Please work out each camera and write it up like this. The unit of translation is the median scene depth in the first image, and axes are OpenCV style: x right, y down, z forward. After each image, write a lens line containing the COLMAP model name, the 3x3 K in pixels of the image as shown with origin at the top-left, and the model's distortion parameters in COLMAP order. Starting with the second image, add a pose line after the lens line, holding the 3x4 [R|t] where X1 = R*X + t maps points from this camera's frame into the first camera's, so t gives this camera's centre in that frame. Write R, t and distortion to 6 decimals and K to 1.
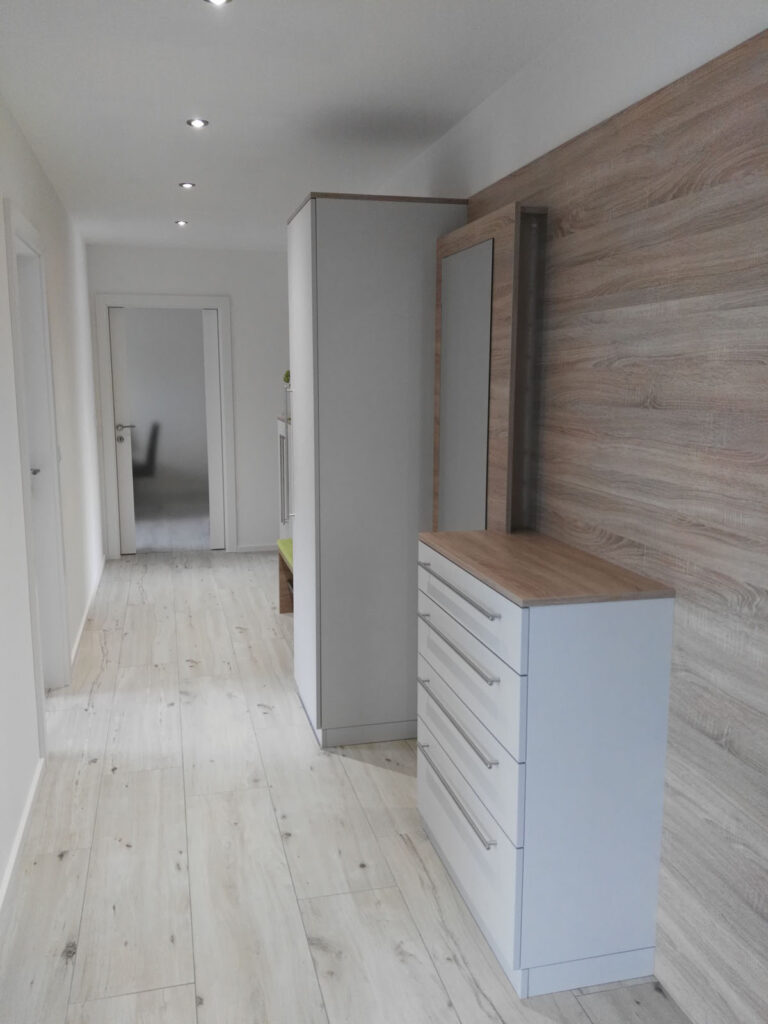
lens RADIAL K [[842.4, 0, 373.4], [0, 842.4, 510.5], [0, 0, 1]] dist [0.046215, -0.091552]
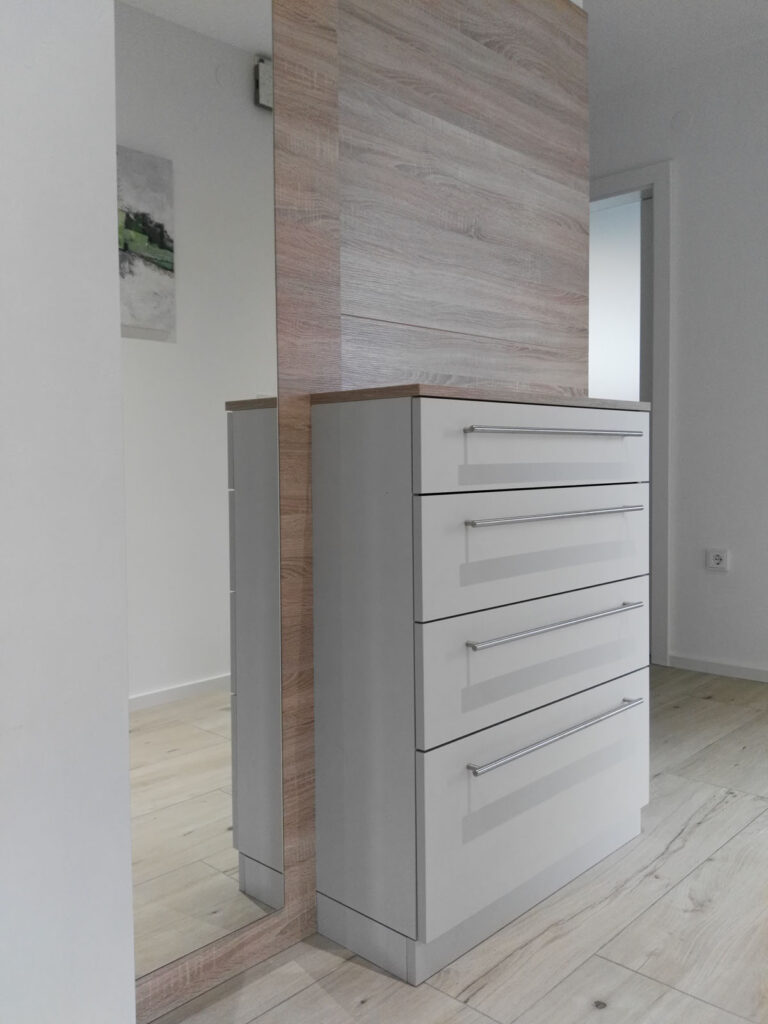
lens RADIAL K [[818.0, 0, 346.2], [0, 818.0, 505.1], [0, 0, 1]] dist [0.016009, -0.071244]
pose [[-0.501970, -0.041116, 0.863907, -0.418974], [0.156794, 0.977992, 0.137651, 0.029425], [-0.850554, 0.204552, -0.484476, 1.556030]]
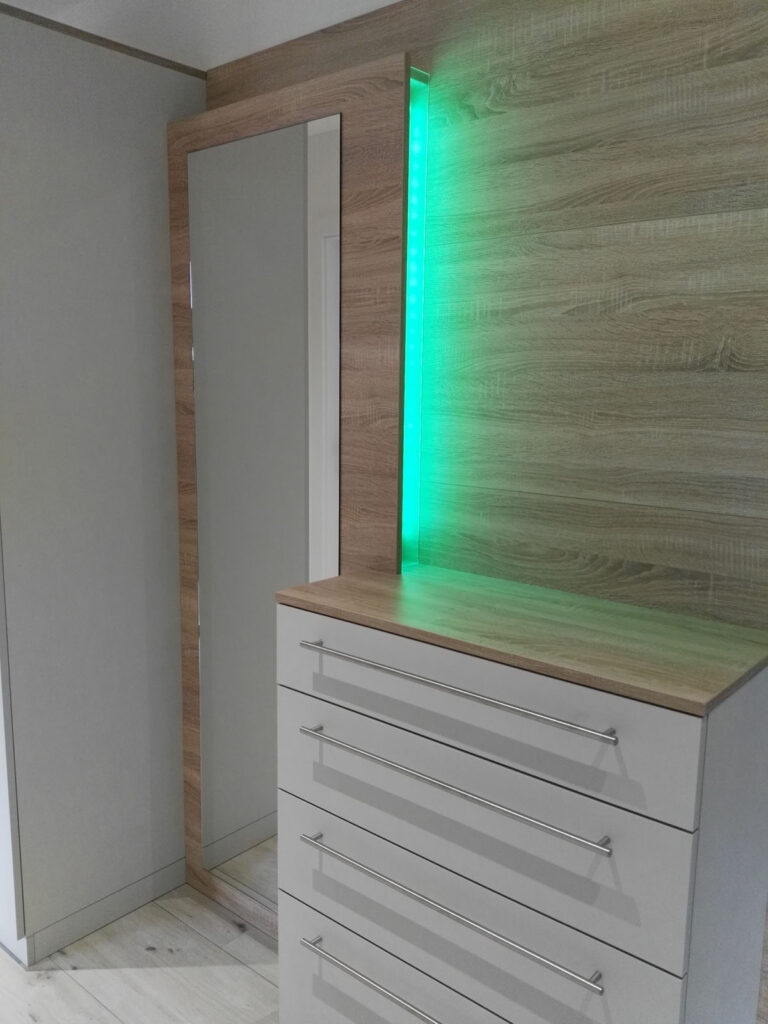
lens RADIAL K [[842.4, 0, 380.9], [0, 842.4, 512.7], [0, 0, 1]] dist [0.046215, -0.091552]
pose [[0.812024, -0.084974, 0.577406, -0.270842], [0.085291, 0.996000, 0.026630, -0.046668], [-0.577359, 0.027624, 0.816023, 0.569877]]
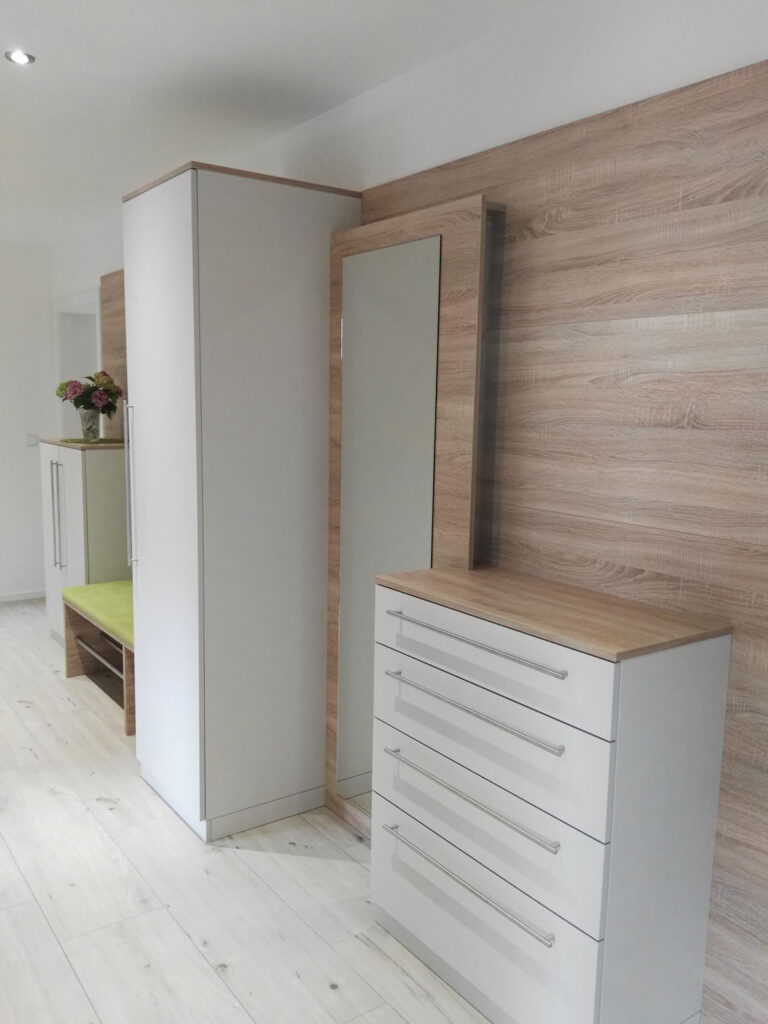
lens RADIAL K [[842.4, 0, 394.0], [0, 842.4, 525.6], [0, 0, 1]] dist [0.046215, -0.091552]
pose [[0.923526, -0.040336, 0.381408, -0.300452], [0.044209, 0.999021, -0.001393, -0.026691], [-0.380979, 0.018148, 0.924406, 0.256998]]
